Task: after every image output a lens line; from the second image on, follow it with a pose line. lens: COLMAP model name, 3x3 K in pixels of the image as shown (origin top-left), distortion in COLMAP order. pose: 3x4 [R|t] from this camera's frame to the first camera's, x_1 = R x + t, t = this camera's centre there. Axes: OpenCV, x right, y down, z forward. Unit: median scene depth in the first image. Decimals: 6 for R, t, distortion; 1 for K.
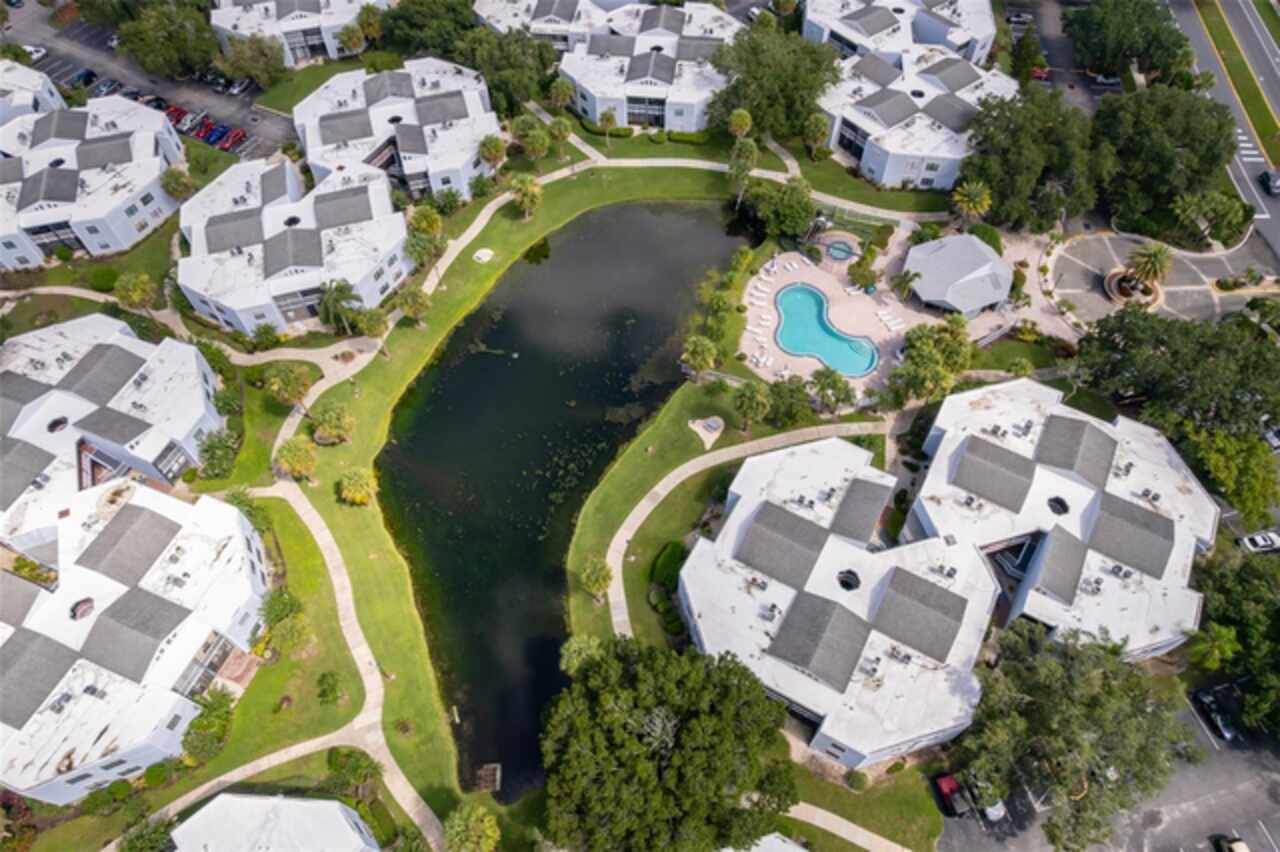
lens RADIAL K [[819.4, 0, 640.0], [0, 819.4, 426.0], [0, 0, 1]] dist [-0.074066, 0.046110]
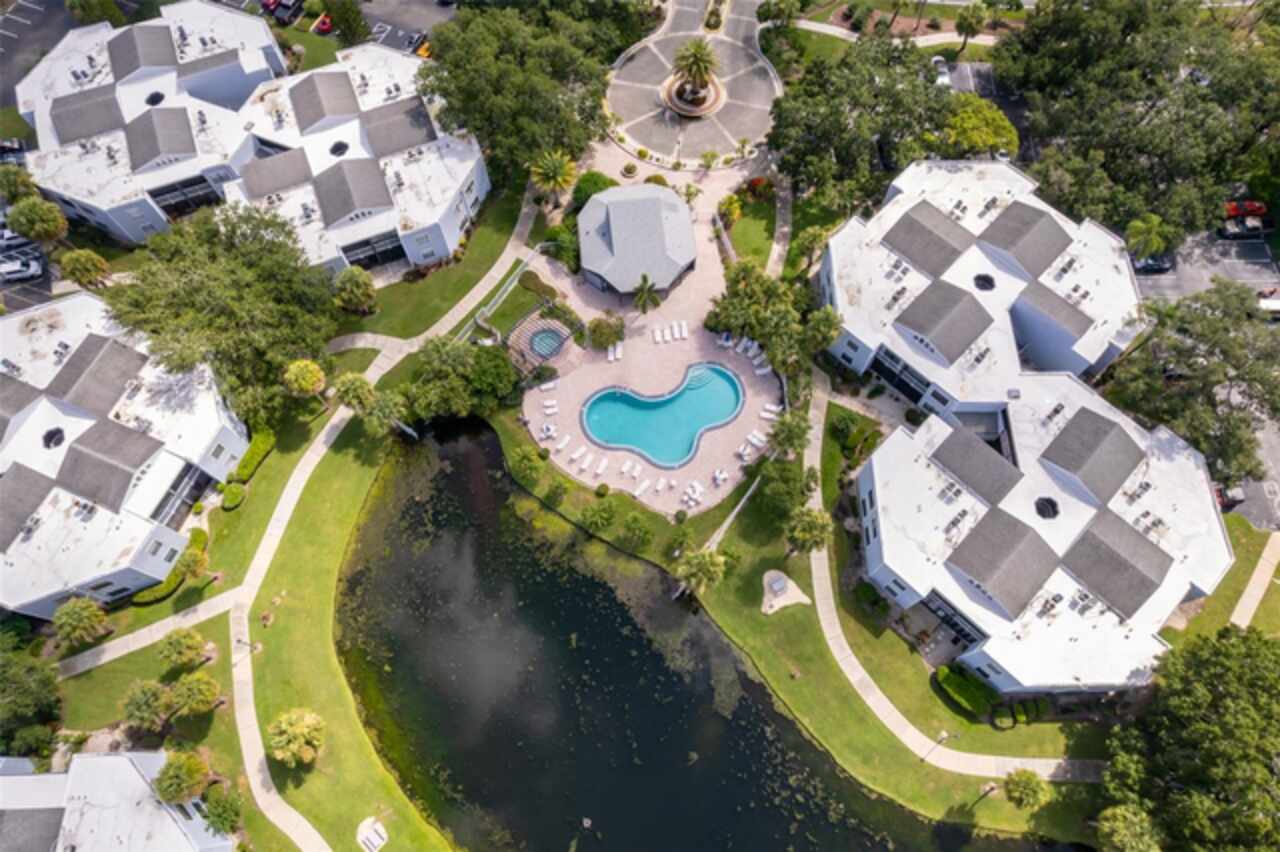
lens RADIAL K [[819.4, 0, 640.0], [0, 819.4, 426.0], [0, 0, 1]] dist [-0.074066, 0.046110]
pose [[0.263471, -0.881627, 0.391557, -0.120812], [0.800828, 0.426194, 0.420753, -0.506340], [-0.537826, 0.202713, 0.818322, 0.385974]]
